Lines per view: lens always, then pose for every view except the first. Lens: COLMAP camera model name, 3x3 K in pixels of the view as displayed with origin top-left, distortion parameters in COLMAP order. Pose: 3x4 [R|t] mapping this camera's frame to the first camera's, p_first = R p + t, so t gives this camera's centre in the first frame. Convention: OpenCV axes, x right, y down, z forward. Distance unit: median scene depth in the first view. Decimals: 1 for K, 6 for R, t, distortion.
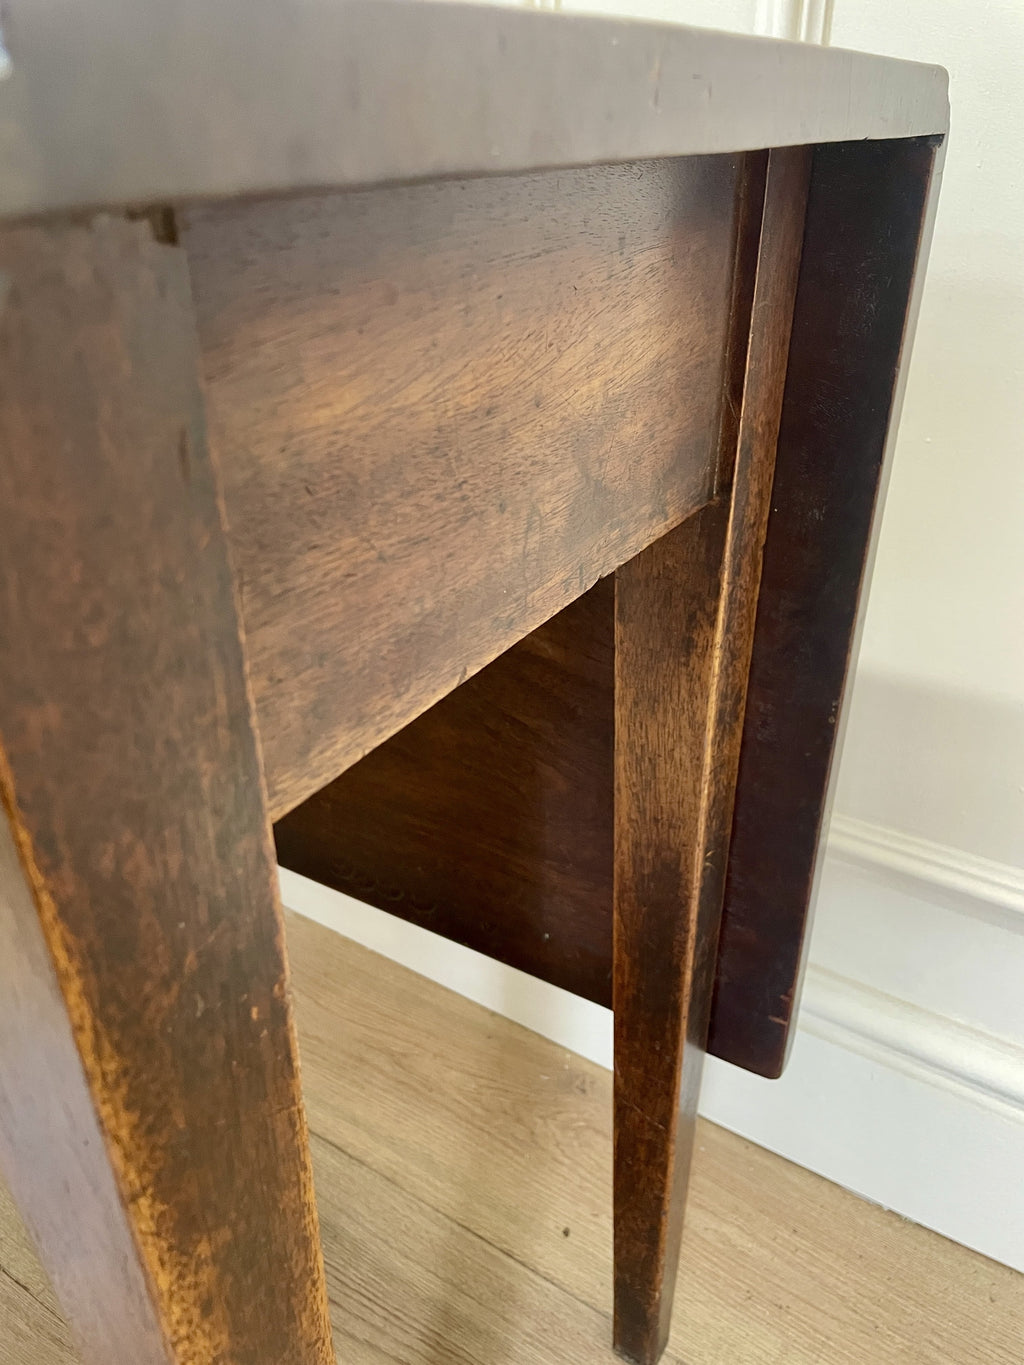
lens RADIAL K [[1039.5, 0, 510.0], [0, 1039.5, 675.6], [0, 0, 1]] dist [0.089936, -0.119089]
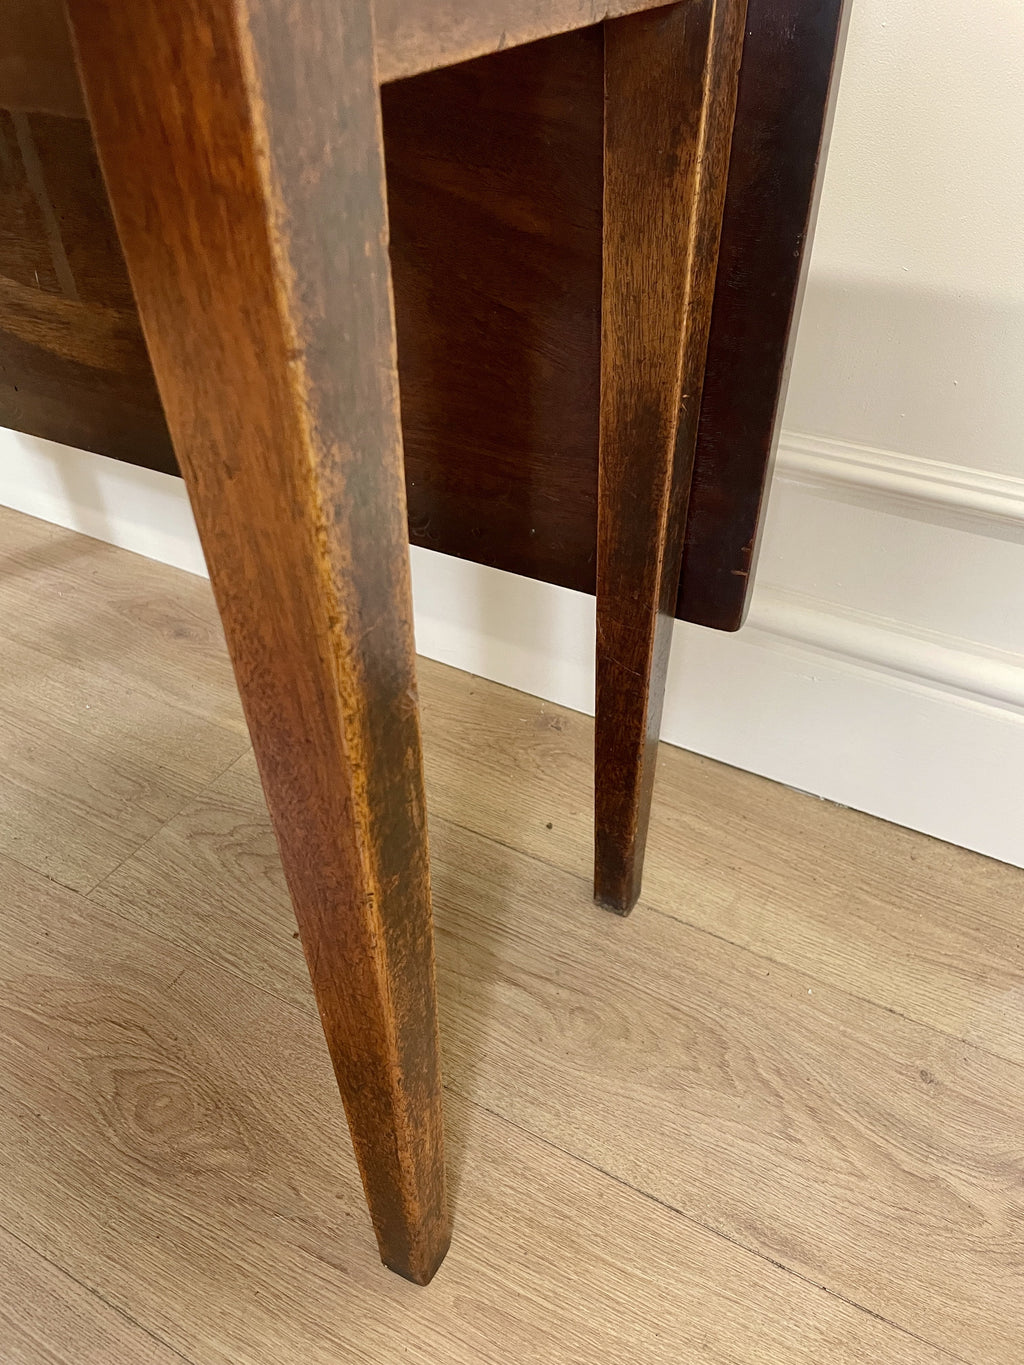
lens RADIAL K [[1039.5, 0, 509.0], [0, 1039.5, 674.6], [0, 0, 1]] dist [0.089936, -0.119089]
pose [[0.997841, -0.040303, 0.051849, -0.062092], [0.030994, 0.985086, 0.169249, 0.241905], [-0.057897, -0.167276, 0.984209, -0.133683]]
